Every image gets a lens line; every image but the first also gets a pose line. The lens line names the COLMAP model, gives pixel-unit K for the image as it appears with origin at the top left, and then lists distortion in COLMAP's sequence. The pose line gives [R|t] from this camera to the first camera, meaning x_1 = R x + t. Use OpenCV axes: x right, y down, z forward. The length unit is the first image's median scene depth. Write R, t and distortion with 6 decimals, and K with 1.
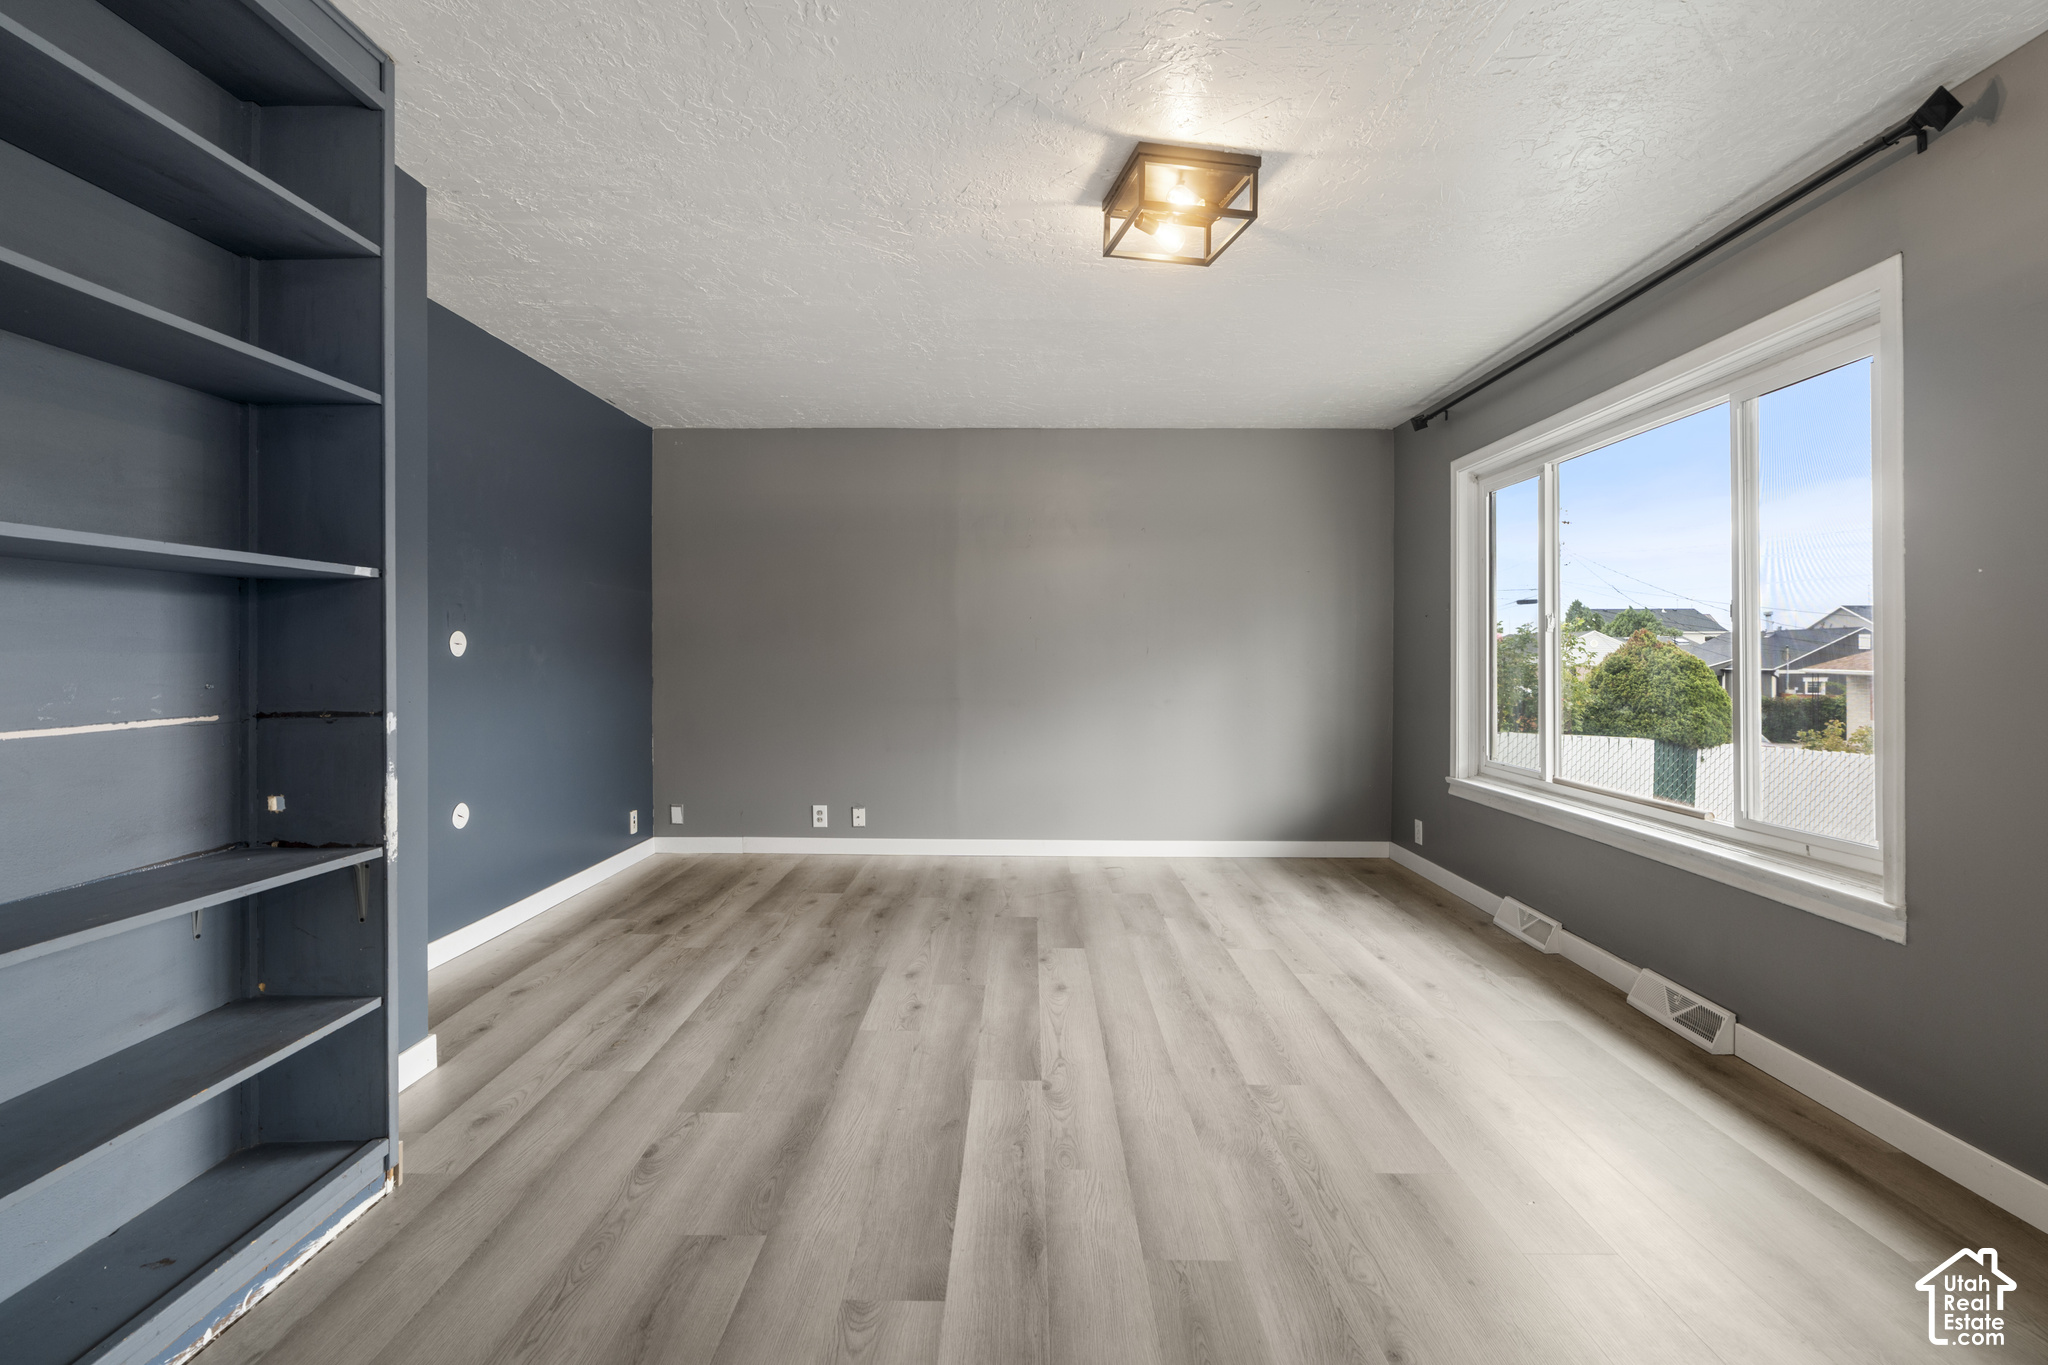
lens RADIAL K [[925.3, 0, 1020.0], [0, 925.3, 653.1], [0, 0, 1]] dist [-0.008012, 0.003454]
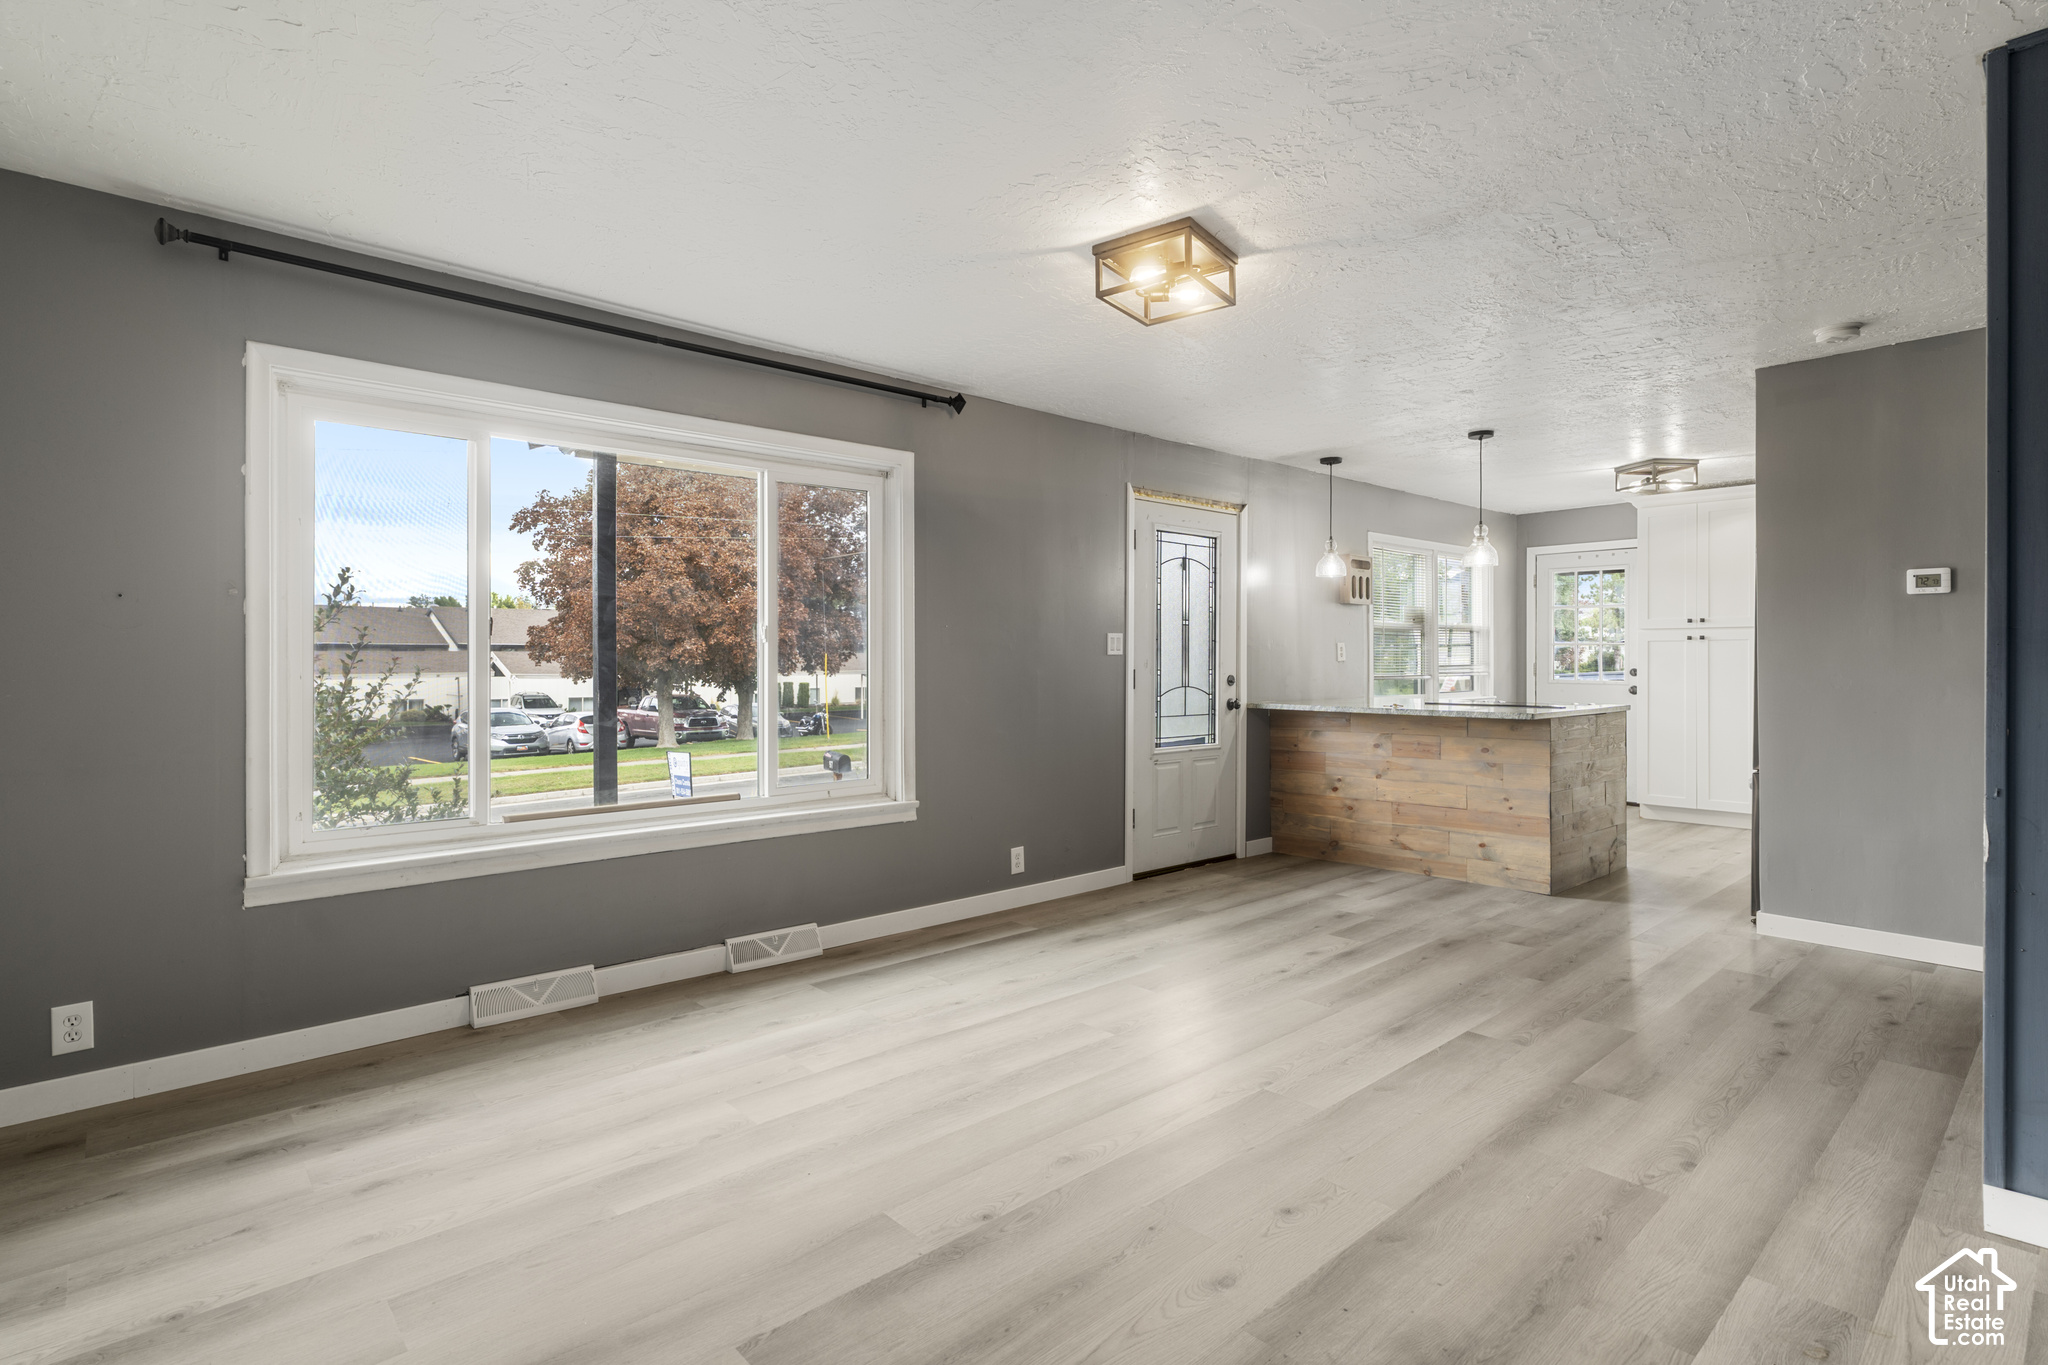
lens RADIAL K [[996.3, 0, 1026.5], [0, 996.3, 664.0], [0, 0, 1]] dist [-0.002577, 0.000795]
pose [[-0.679719, -0.000426, 0.733472, -0.492438], [-0.000820, 1.000000, -0.000178, -0.002783], [-0.733472, -0.000723, -0.679720, 1.582380]]
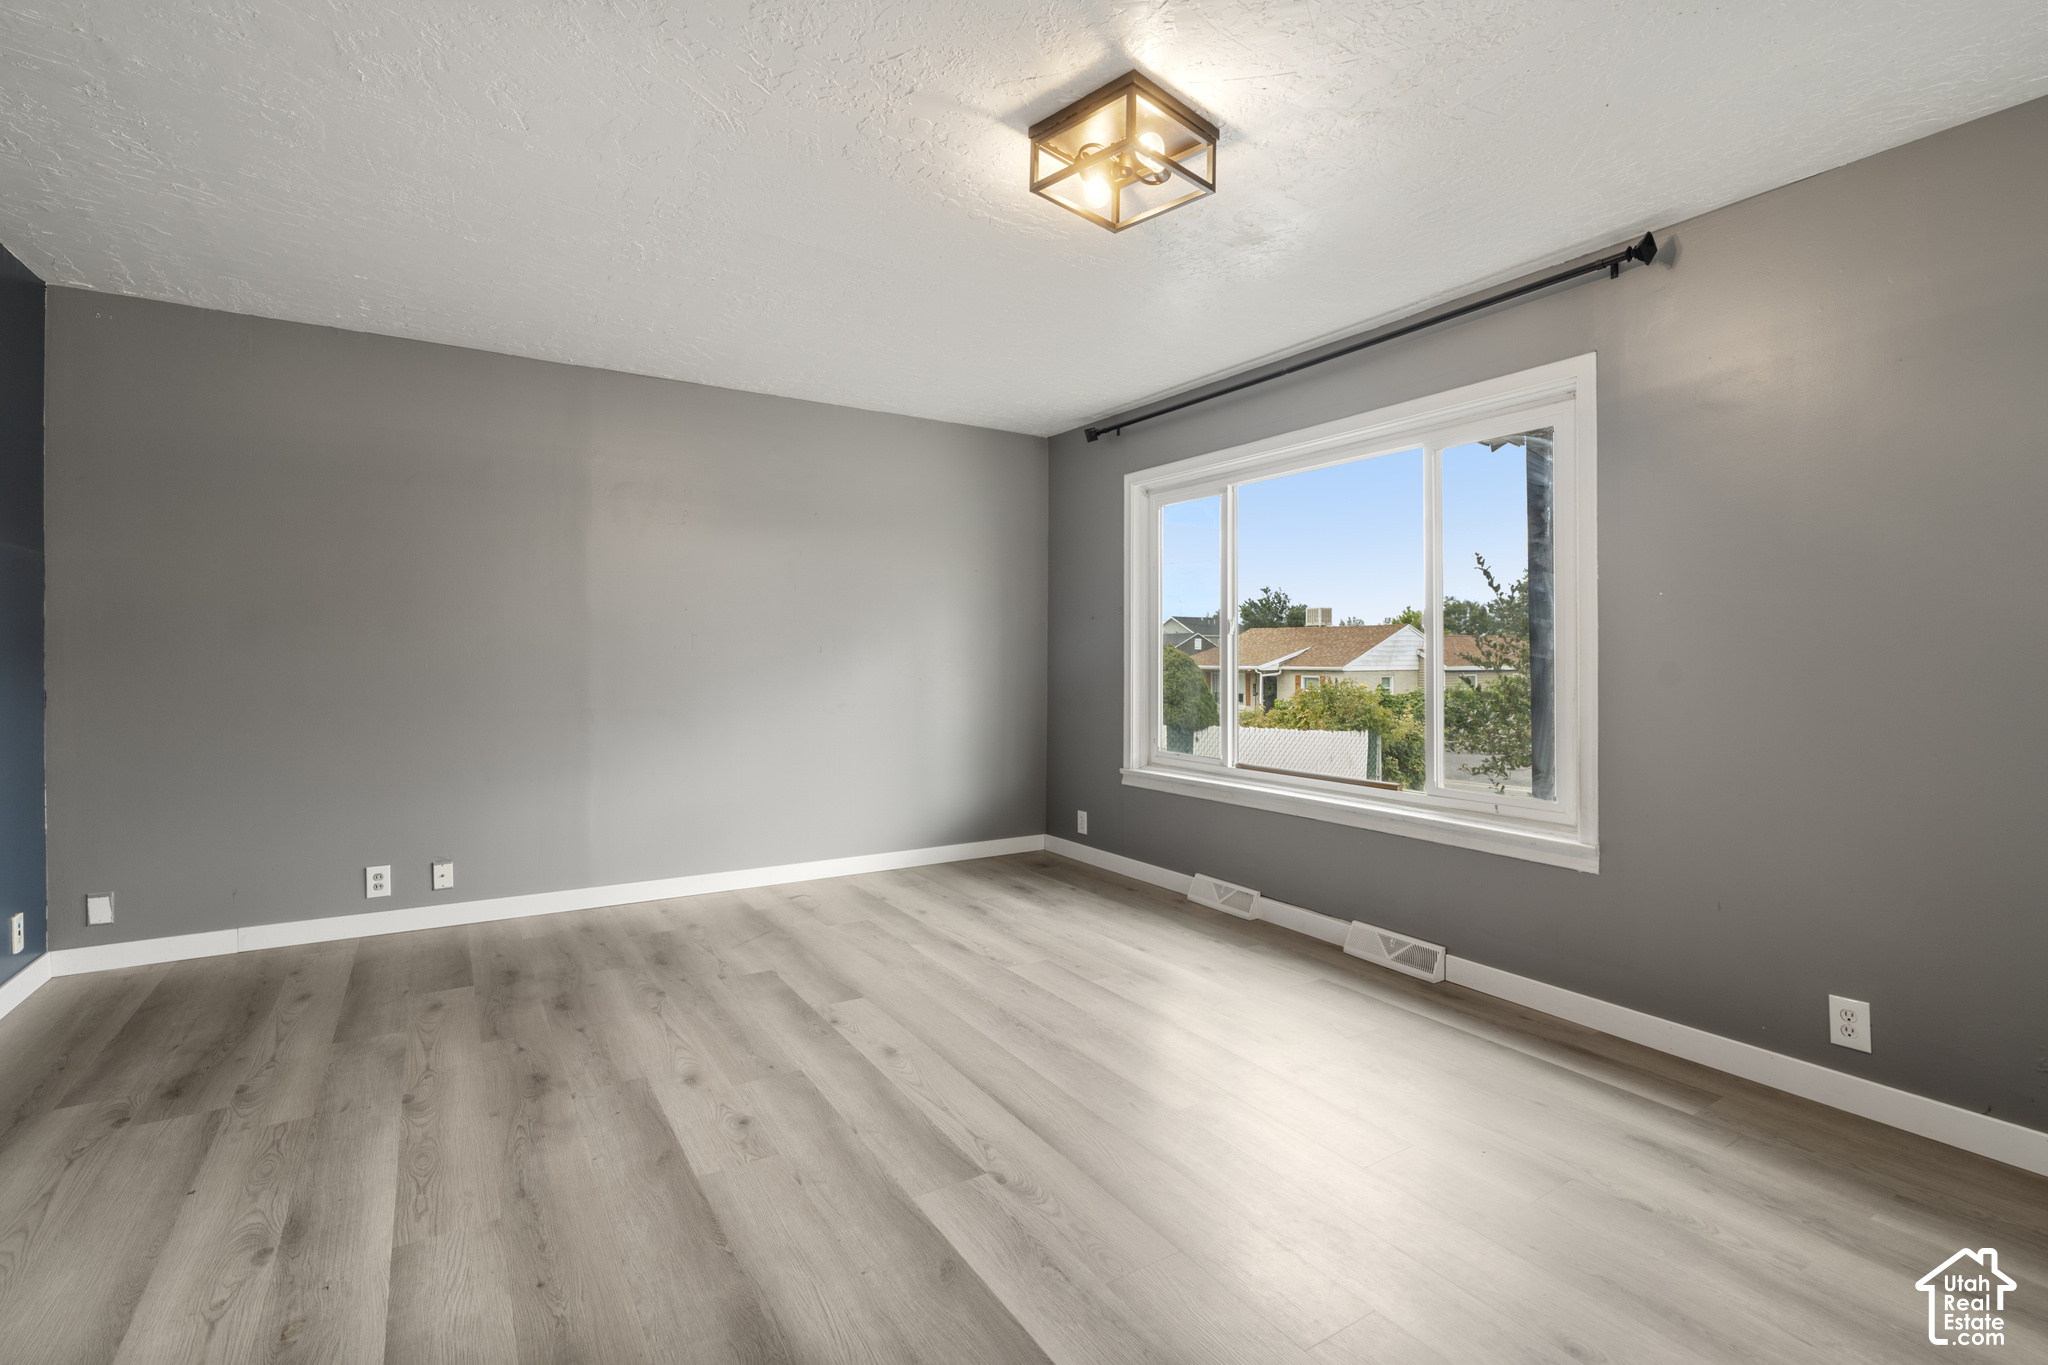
lens RADIAL K [[925.3, 0, 1020.0], [0, 925.3, 653.1], [0, 0, 1]] dist [-0.008012, 0.003454]
pose [[0.839564, 0.001409, 0.543259, -0.325918], [-0.001951, 0.999998, 0.000421, -0.000242], [-0.543257, -0.001413, 0.839565, 0.241397]]
